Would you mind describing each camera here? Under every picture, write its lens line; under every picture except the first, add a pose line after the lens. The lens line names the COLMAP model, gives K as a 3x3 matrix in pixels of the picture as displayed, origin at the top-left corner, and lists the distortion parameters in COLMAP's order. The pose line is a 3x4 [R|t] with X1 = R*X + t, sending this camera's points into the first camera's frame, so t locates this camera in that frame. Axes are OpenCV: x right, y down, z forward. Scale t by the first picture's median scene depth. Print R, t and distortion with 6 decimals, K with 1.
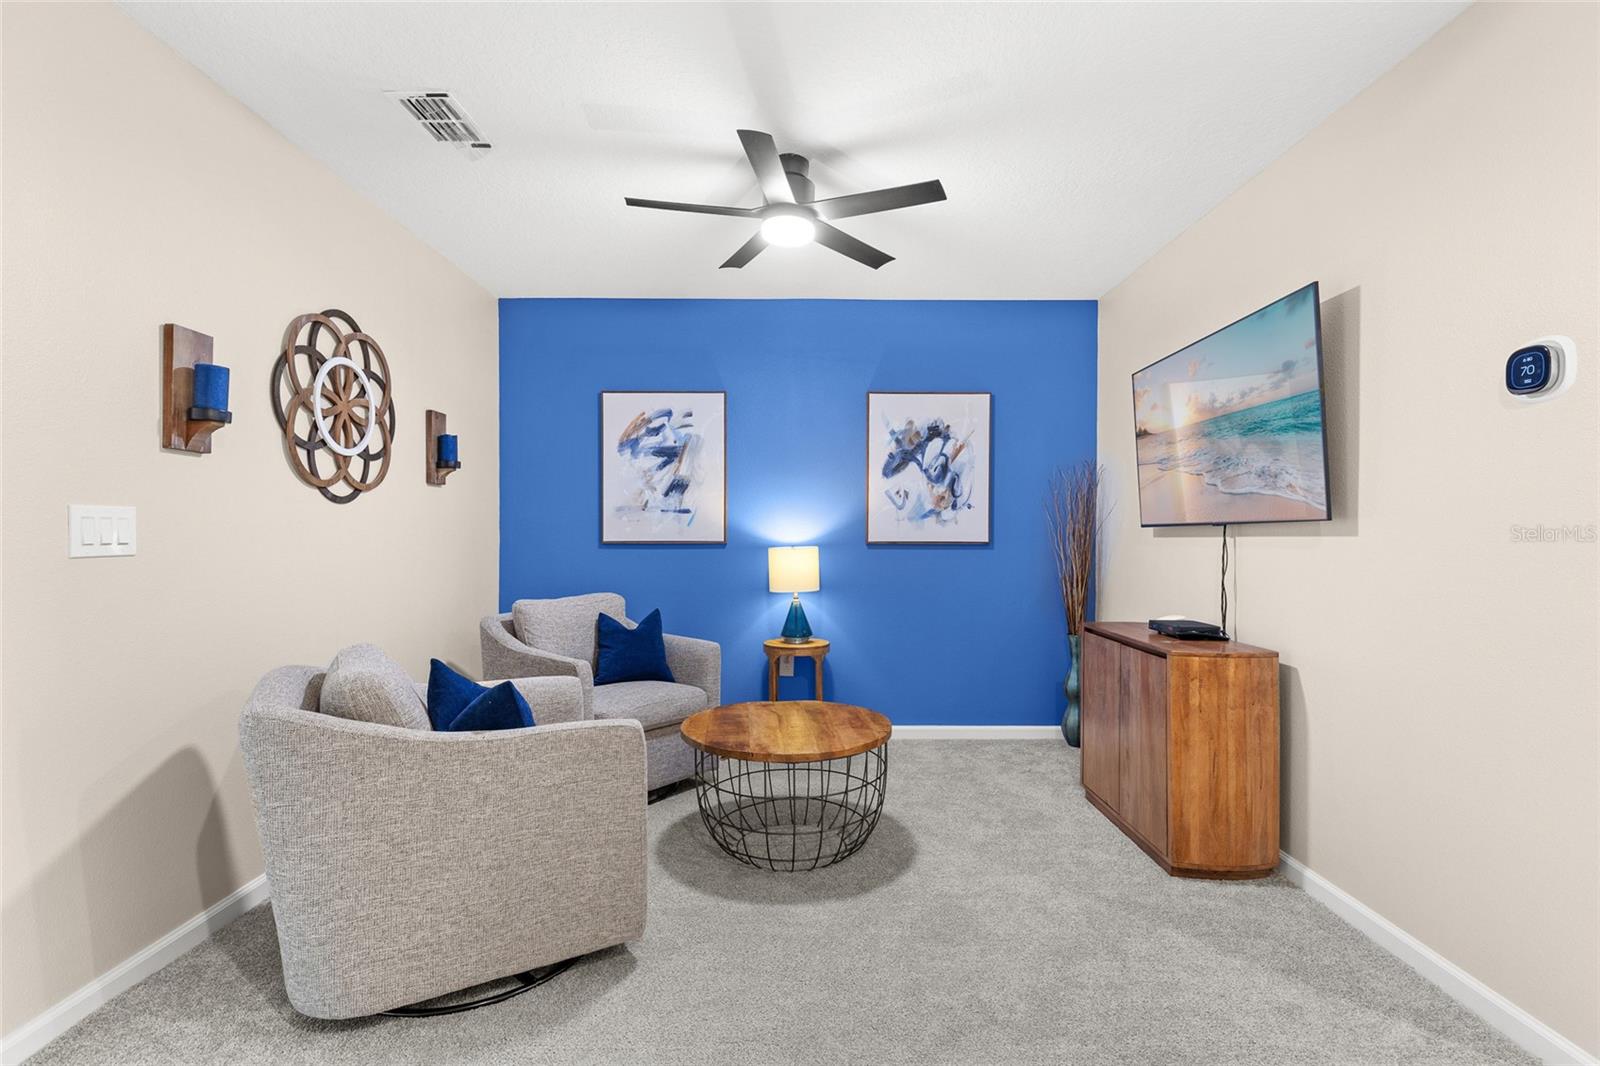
lens RADIAL K [[743.4, 0, 801.2], [0, 743.4, 539.8], [0, 0, 1]] dist [-0.002190, 0.000646]
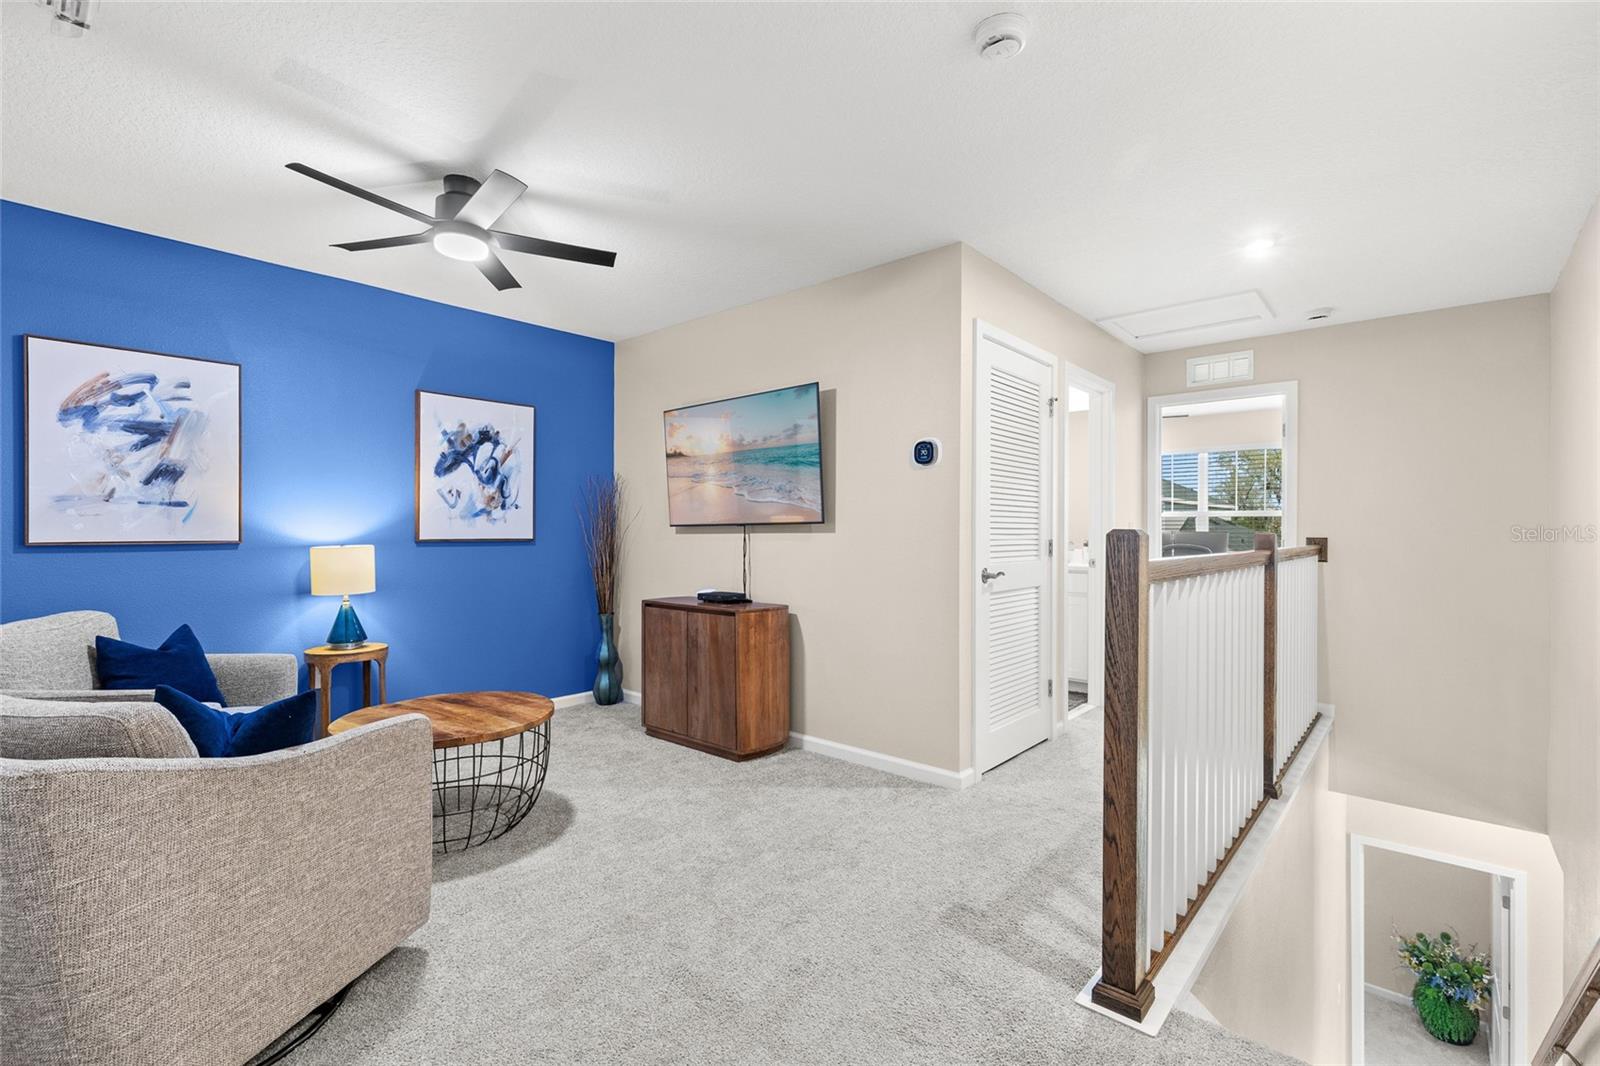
lens RADIAL K [[721.6, 0, 800.3], [0, 721.6, 534.3], [0, 0, 1]] dist [0.011821, -0.002391]
pose [[0.662125, -0.004450, 0.749380, -0.462315], [0.006816, 0.999977, -0.000085, -0.001202], [-0.749362, 0.005164, 0.662140, -0.045321]]
